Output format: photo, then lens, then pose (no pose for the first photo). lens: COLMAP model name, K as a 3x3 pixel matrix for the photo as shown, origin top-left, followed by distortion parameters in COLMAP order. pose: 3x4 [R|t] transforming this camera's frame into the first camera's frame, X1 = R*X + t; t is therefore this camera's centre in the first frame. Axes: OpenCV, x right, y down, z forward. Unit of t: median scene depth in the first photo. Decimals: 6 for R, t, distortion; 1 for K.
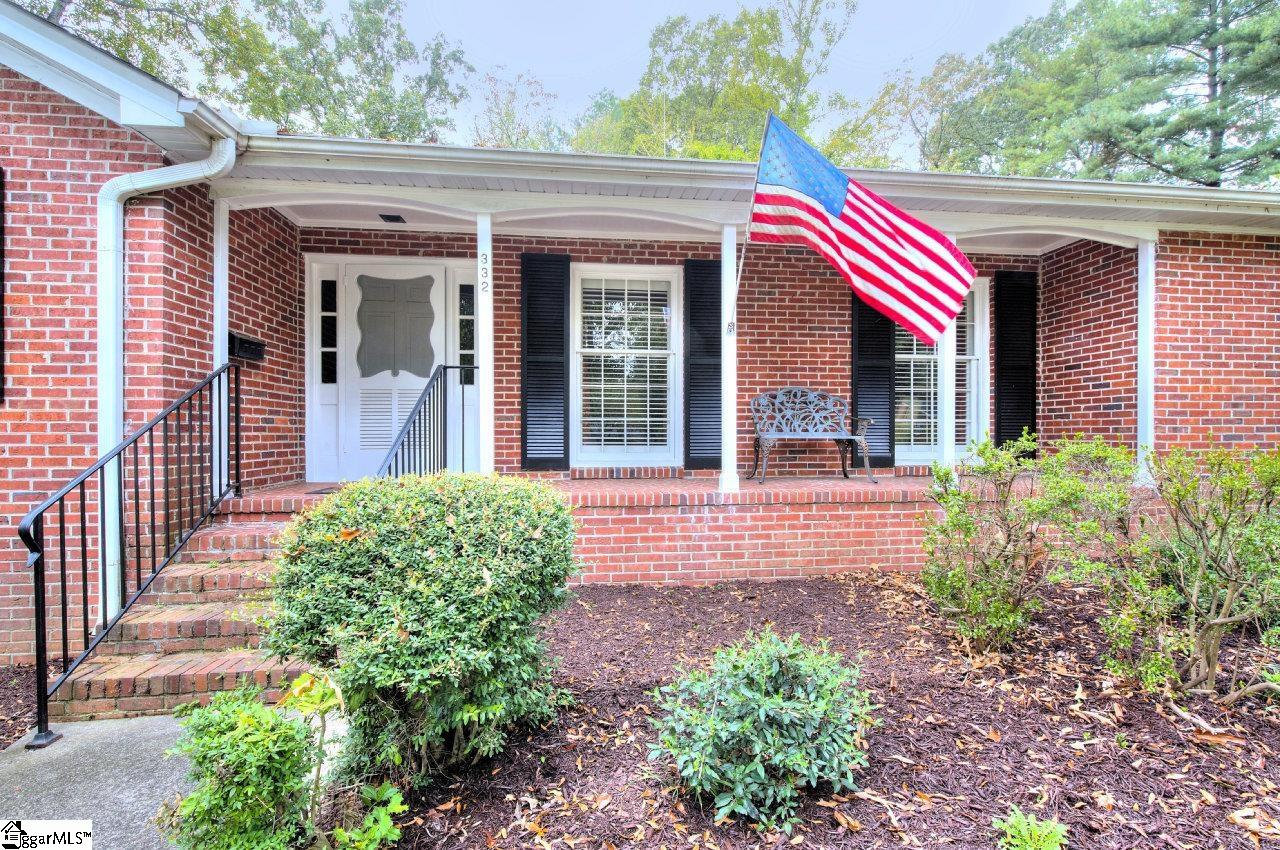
lens RADIAL K [[541.0, 0, 641.6], [0, 541.0, 431.4], [0, 0, 1]] dist [0.000639, -0.000234]
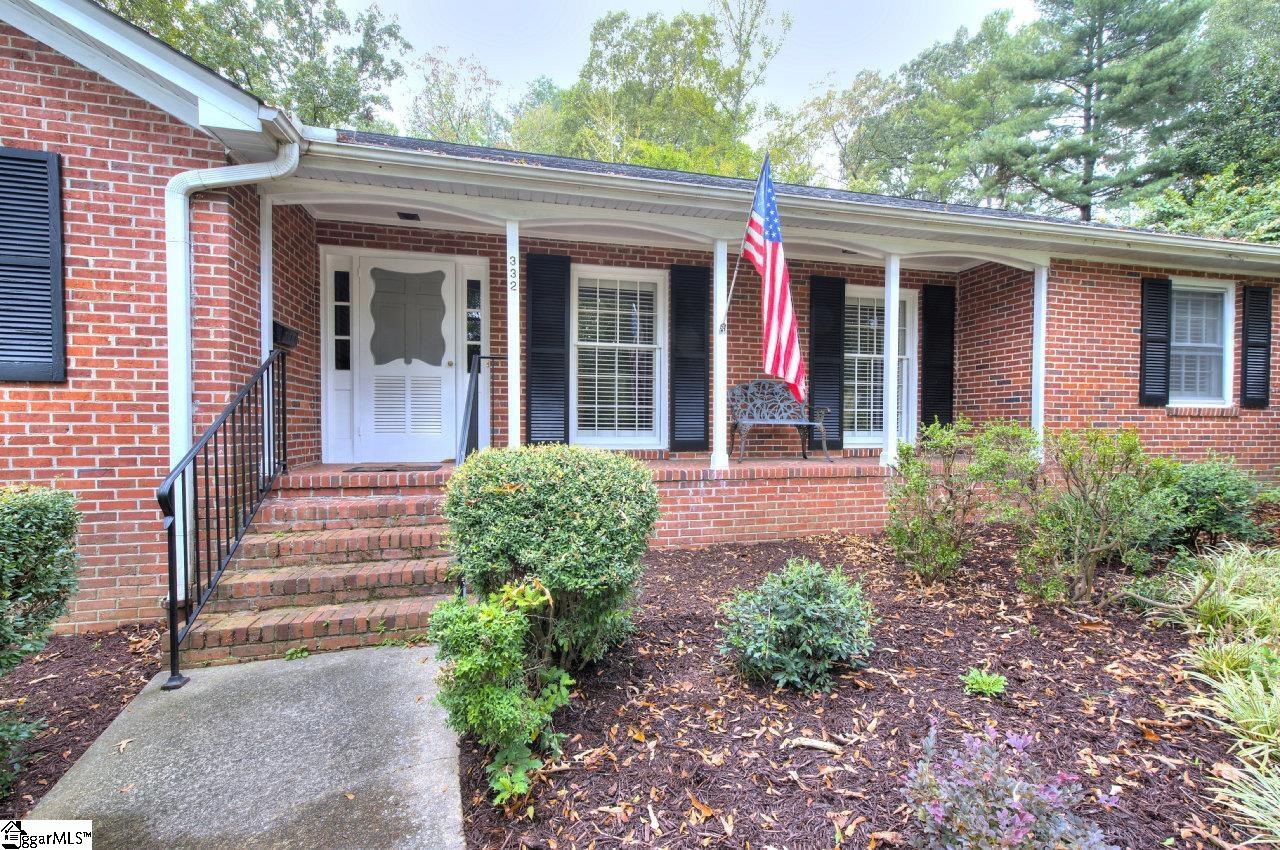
lens RADIAL K [[569.1, 0, 612.7], [0, 569.1, 432.7], [0, 0, 1]] dist [-0.003072, 0.013164]
pose [[0.991352, 0.002776, 0.131200, -0.206093], [-0.004529, 0.999904, 0.013068, 0.017136], [-0.131151, -0.013549, 0.991270, -0.170131]]
